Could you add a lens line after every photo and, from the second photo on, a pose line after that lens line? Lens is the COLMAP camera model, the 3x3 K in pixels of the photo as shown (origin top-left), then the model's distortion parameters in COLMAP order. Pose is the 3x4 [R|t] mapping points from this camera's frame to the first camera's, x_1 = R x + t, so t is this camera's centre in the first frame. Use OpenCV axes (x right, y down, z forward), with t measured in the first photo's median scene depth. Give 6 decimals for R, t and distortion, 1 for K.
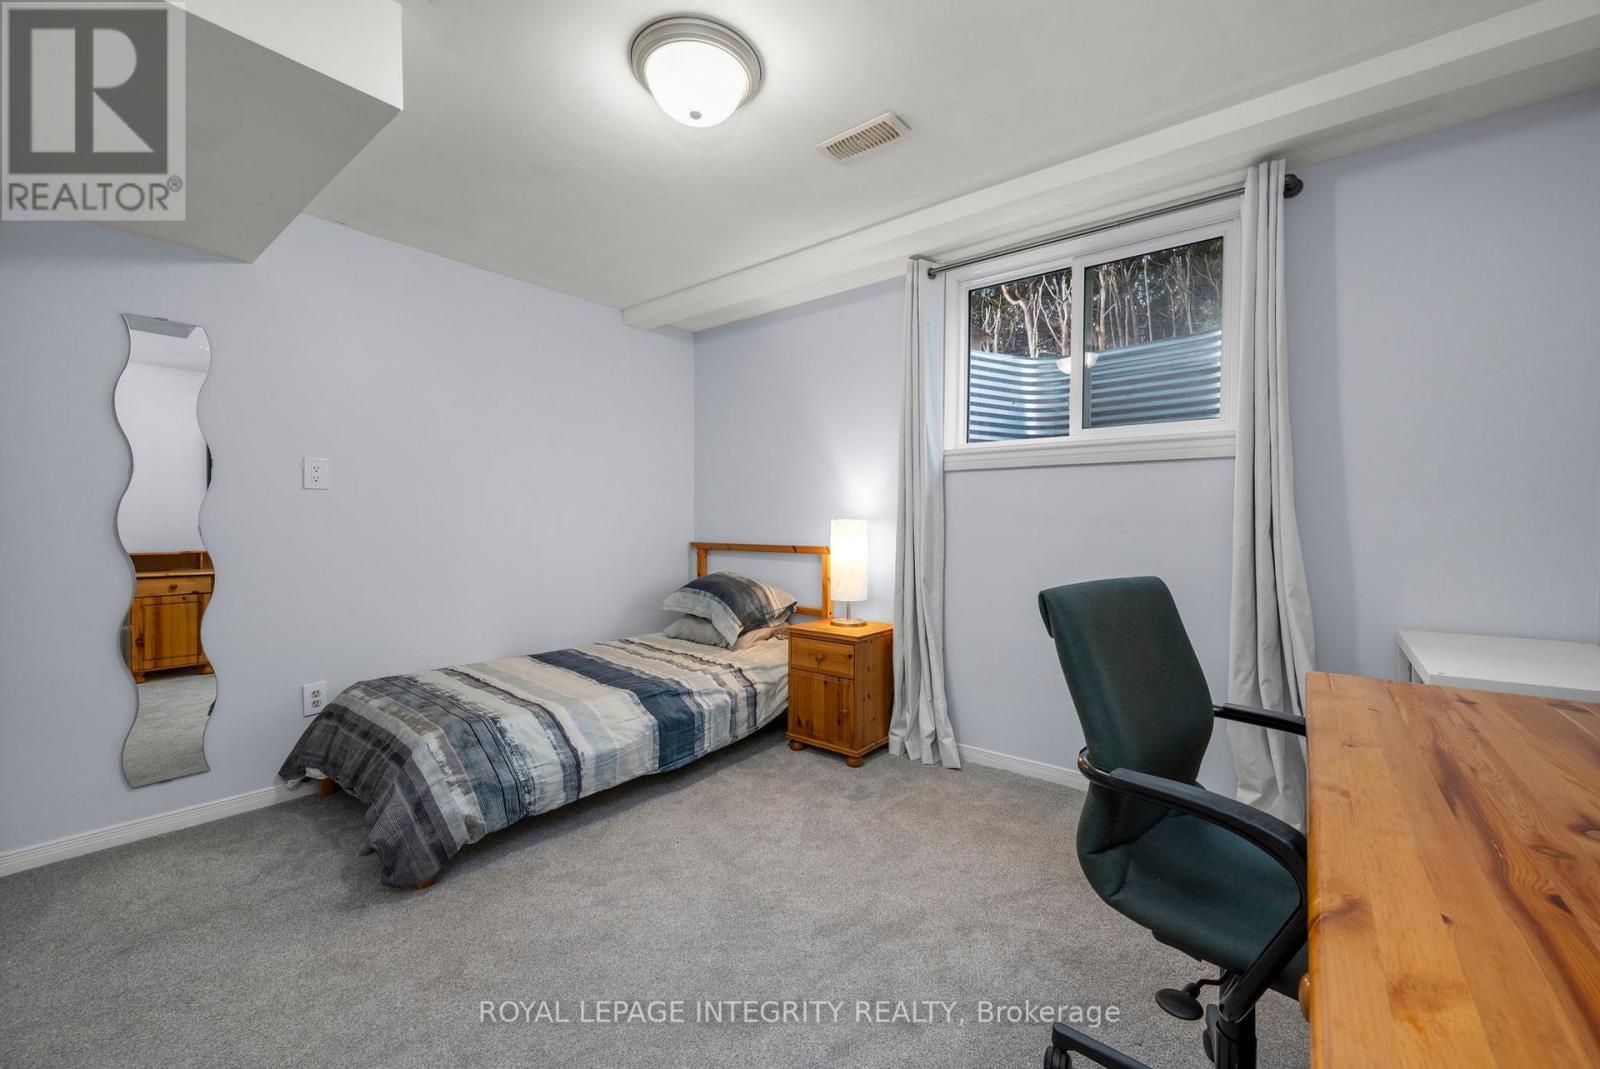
lens RADIAL K [[650.0, 0, 795.5], [0, 650.0, 544.1], [0, 0, 1]] dist [0.000350, 0.000020]
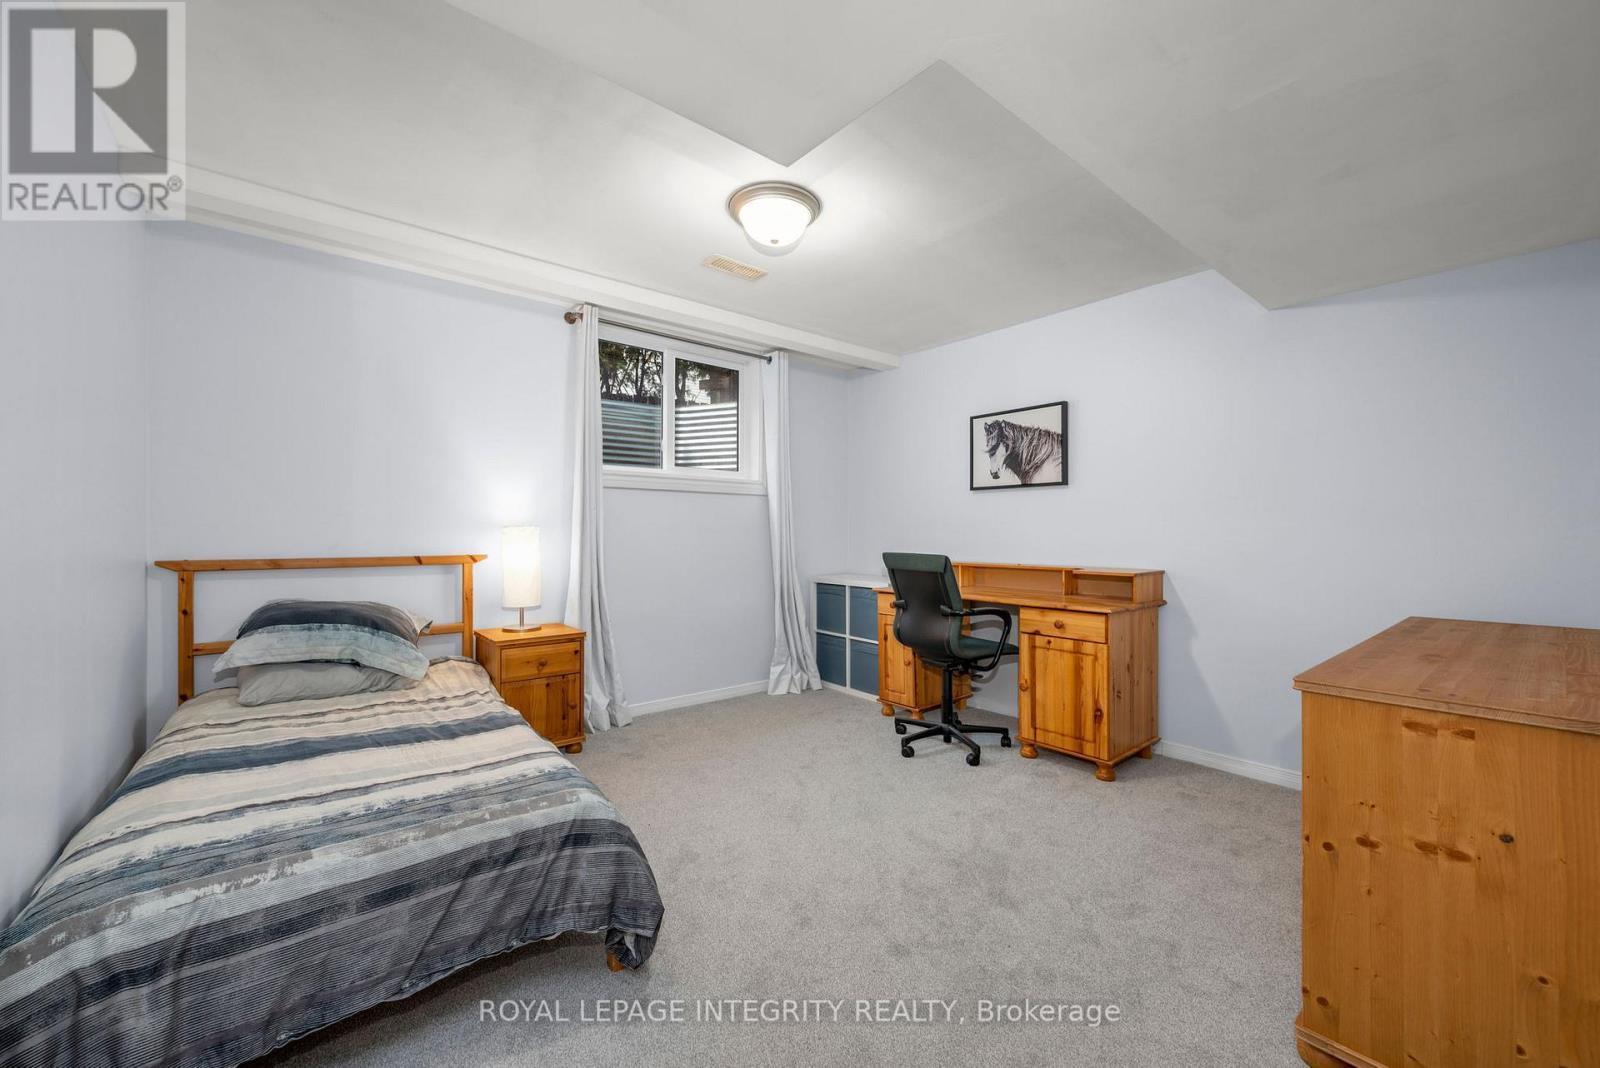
lens RADIAL K [[650.0, 0, 795.5], [0, 650.0, 543.6], [0, 0, 1]] dist [0.000350, 0.000020]
pose [[0.201092, -0.019464, 0.979379, -0.886012], [0.030473, 0.999443, 0.013606, -0.013645], [-0.979098, 0.027109, 0.201573, 0.398750]]
